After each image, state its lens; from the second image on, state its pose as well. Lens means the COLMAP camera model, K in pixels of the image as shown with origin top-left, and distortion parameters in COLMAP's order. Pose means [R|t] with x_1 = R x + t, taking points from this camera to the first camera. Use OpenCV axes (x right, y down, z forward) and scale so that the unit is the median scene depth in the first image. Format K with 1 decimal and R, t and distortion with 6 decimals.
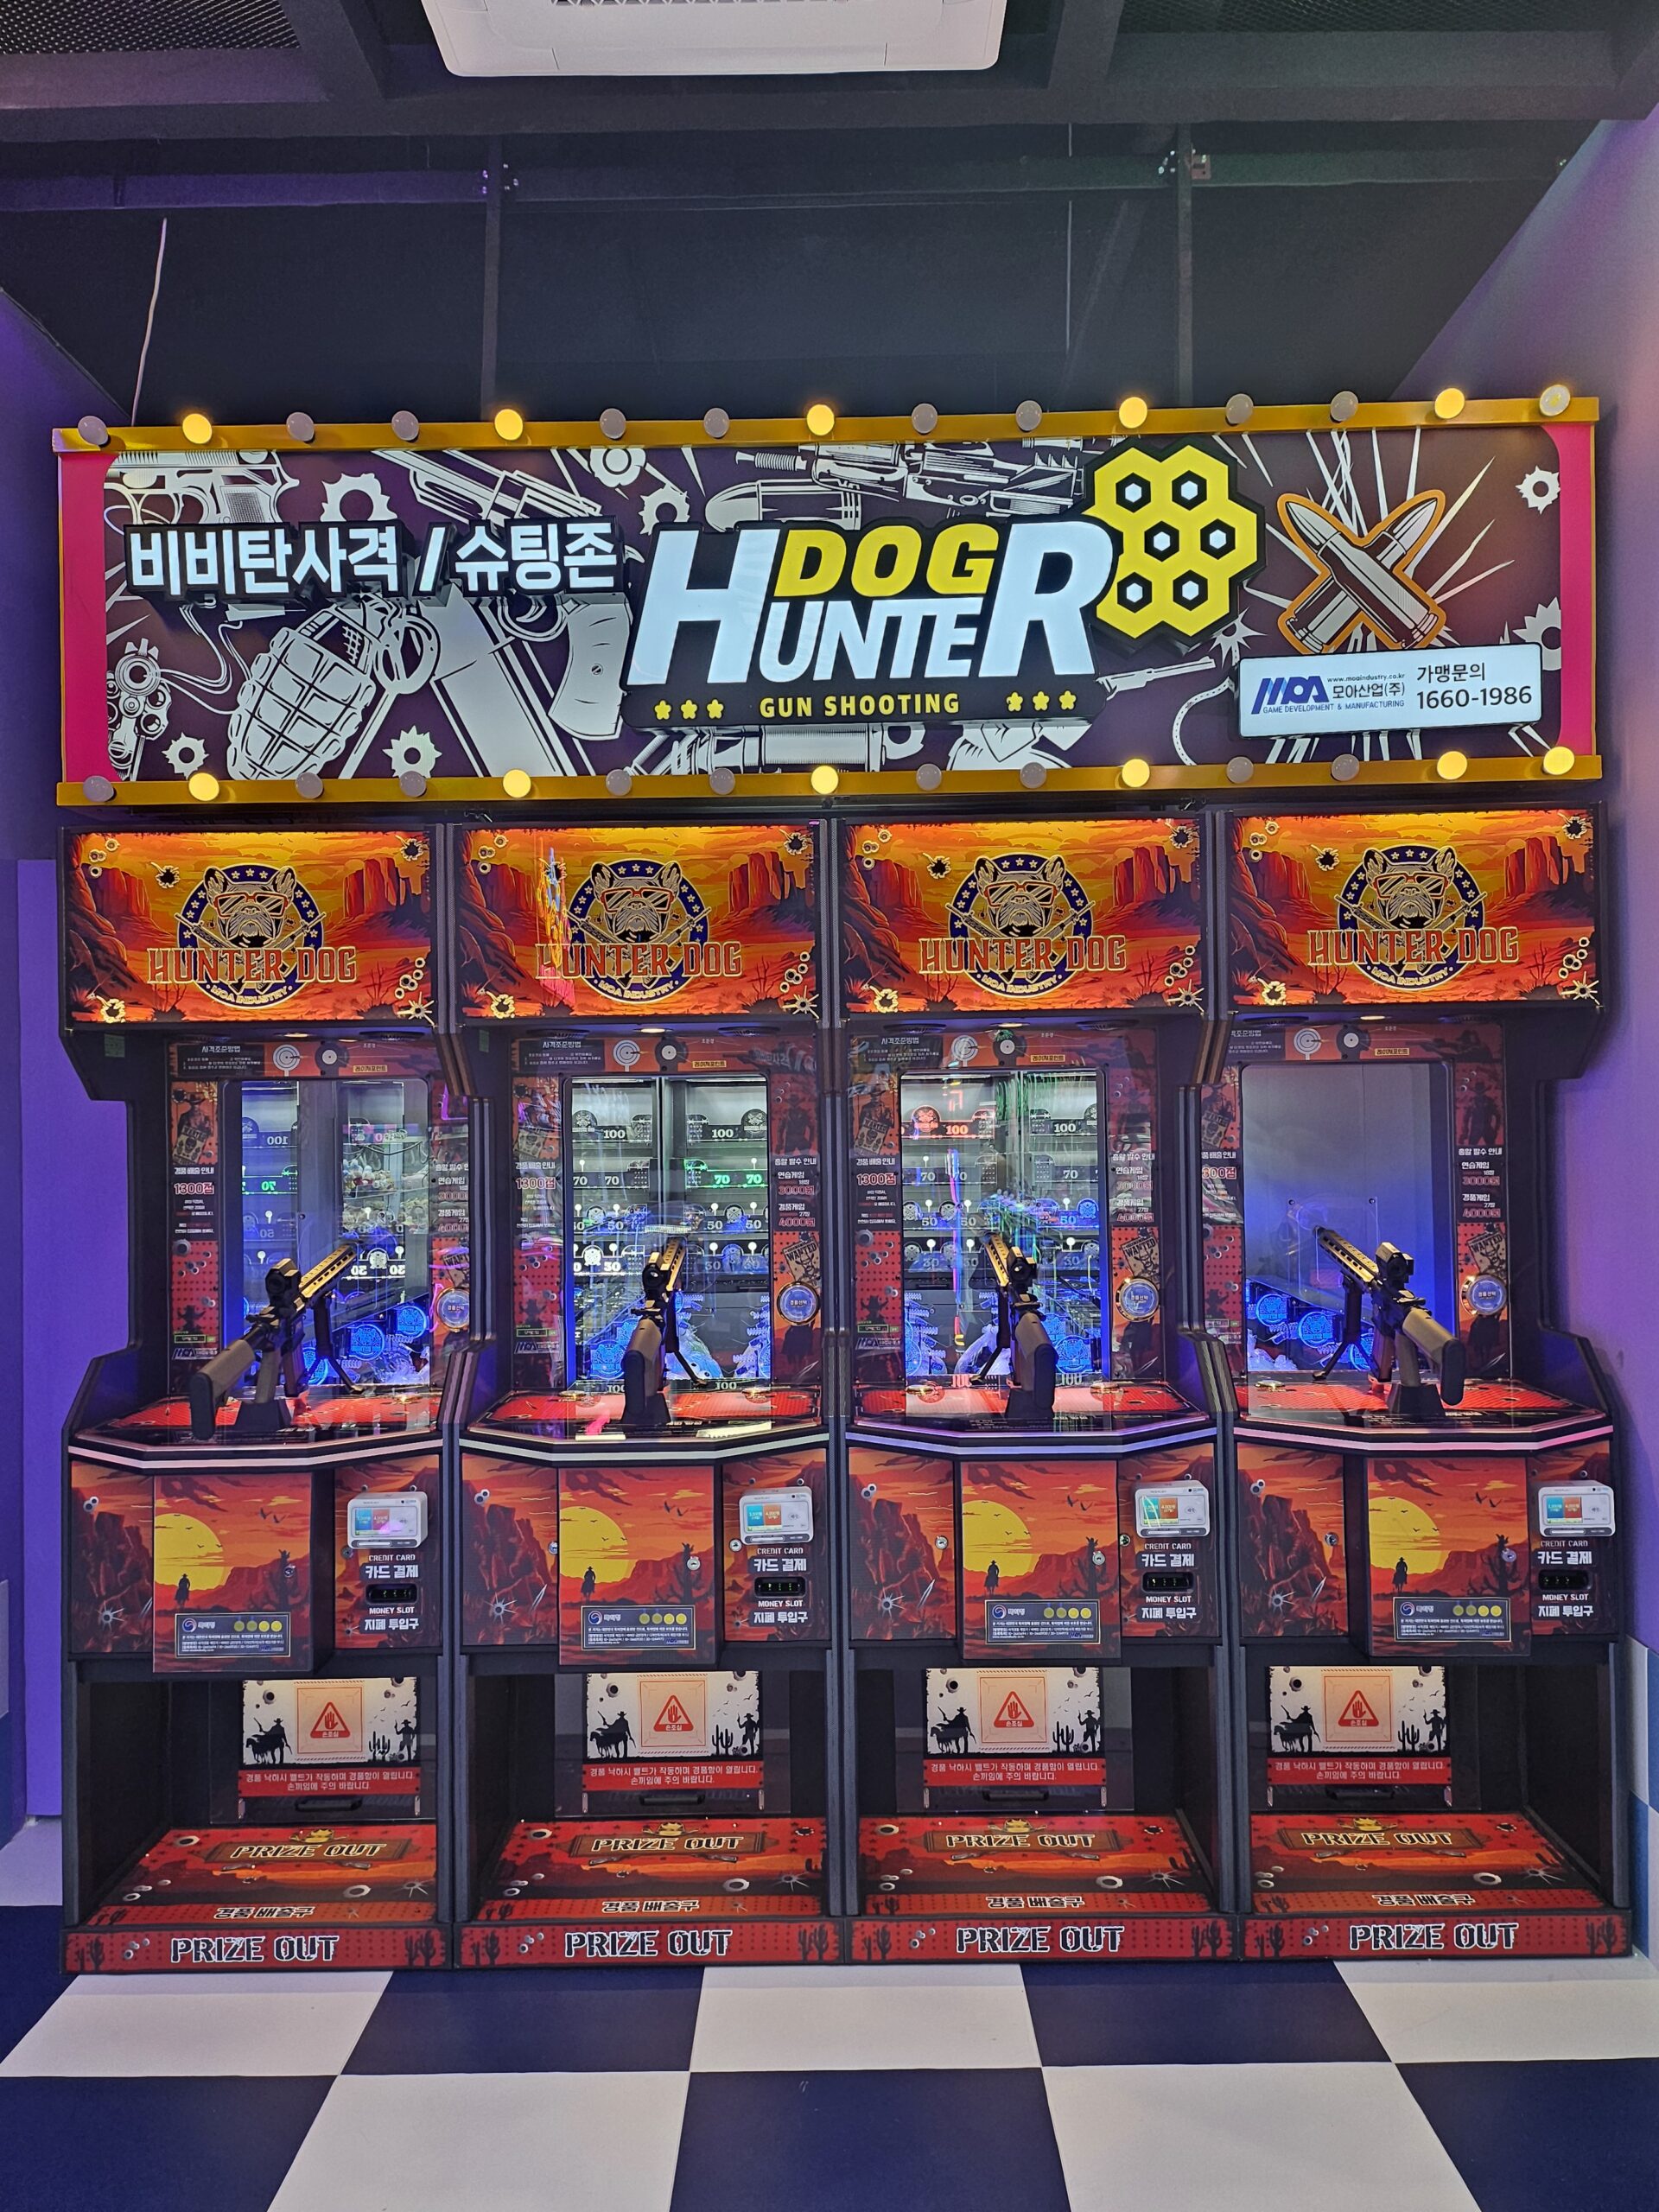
lens RADIAL K [[1568.7, 0, 832.4], [0, 1568.7, 1108.4], [0, 0, 1]] dist [0.054211, -0.015041]
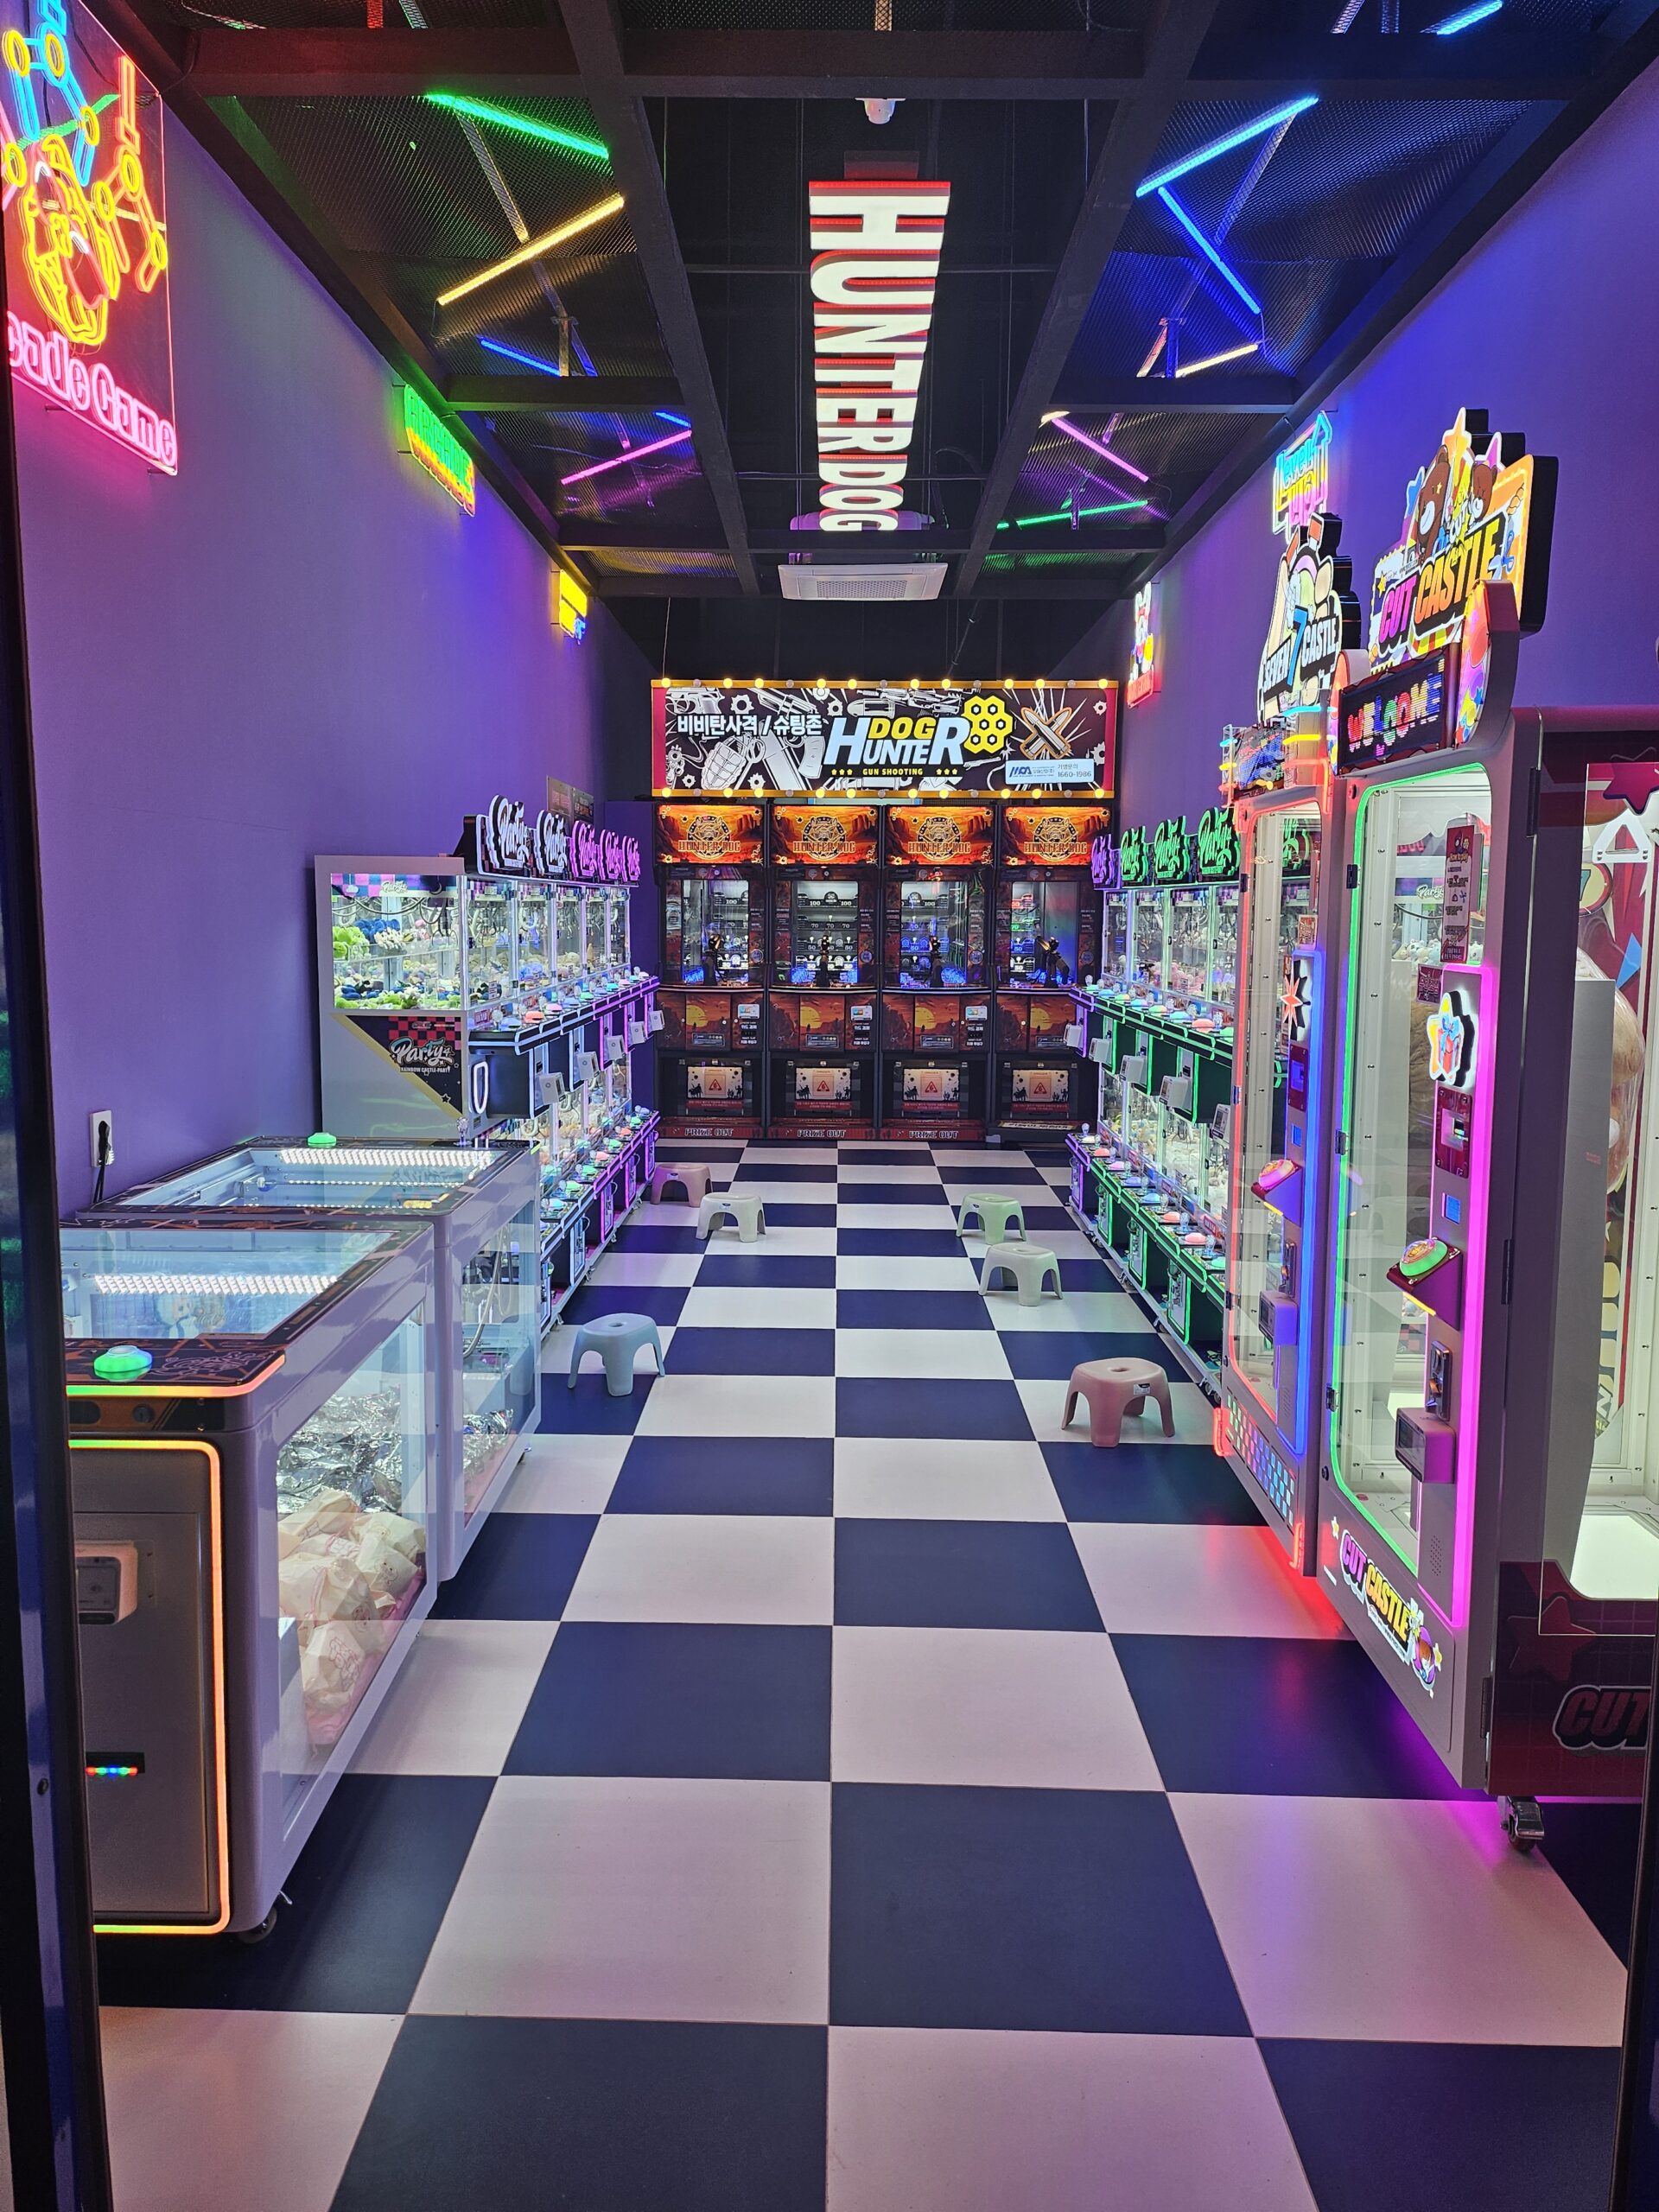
lens RADIAL K [[1568.7, 0, 810.4], [0, 1568.7, 1113.4], [0, 0, 1]] dist [0.054211, -0.015041]
pose [[0.999648, 0.023739, -0.011833, -0.099978], [-0.021815, 0.989571, 0.142381, -0.008692], [0.015090, -0.142073, 0.989741, -2.389681]]
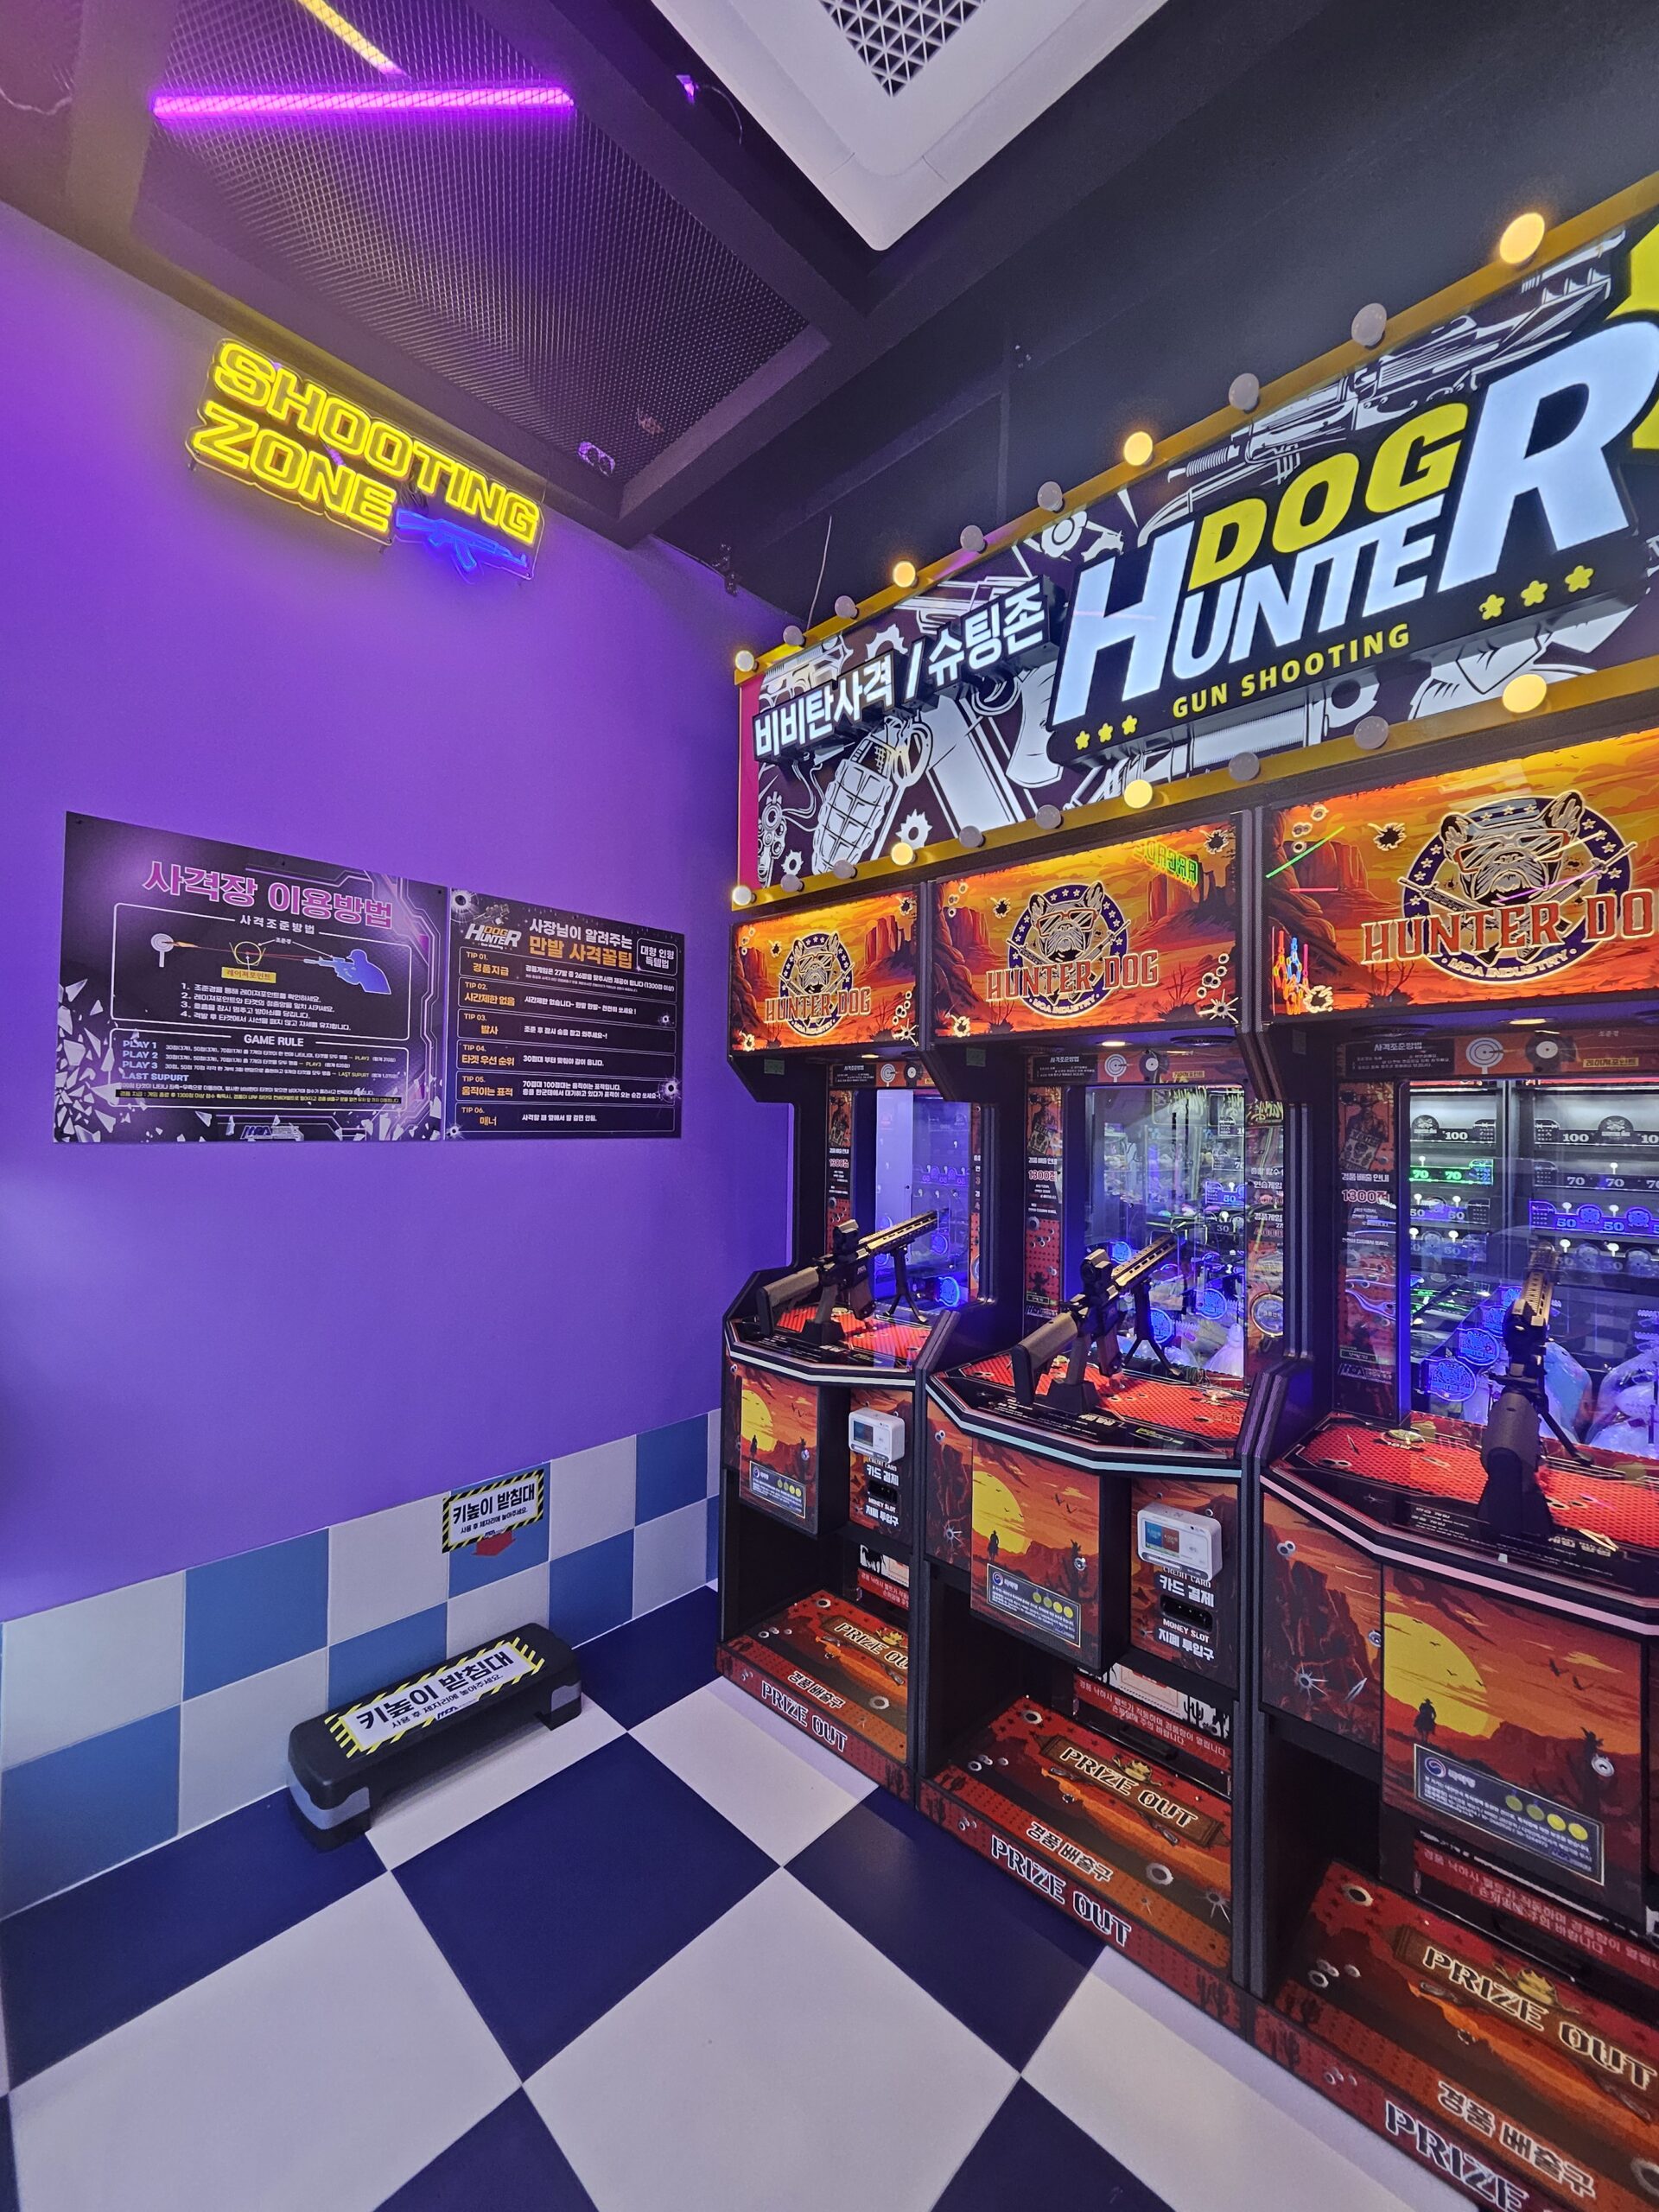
lens RADIAL K [[878.4, 0, 837.9], [0, 878.4, 1100.9], [0, 0, 1]] dist [-0.005749, 0.001322]
pose [[0.727850, 0.008846, -0.685679, 0.176700], [-0.014490, 0.999892, -0.002482, -0.006213], [0.685583, 0.011742, 0.727899, 0.455396]]
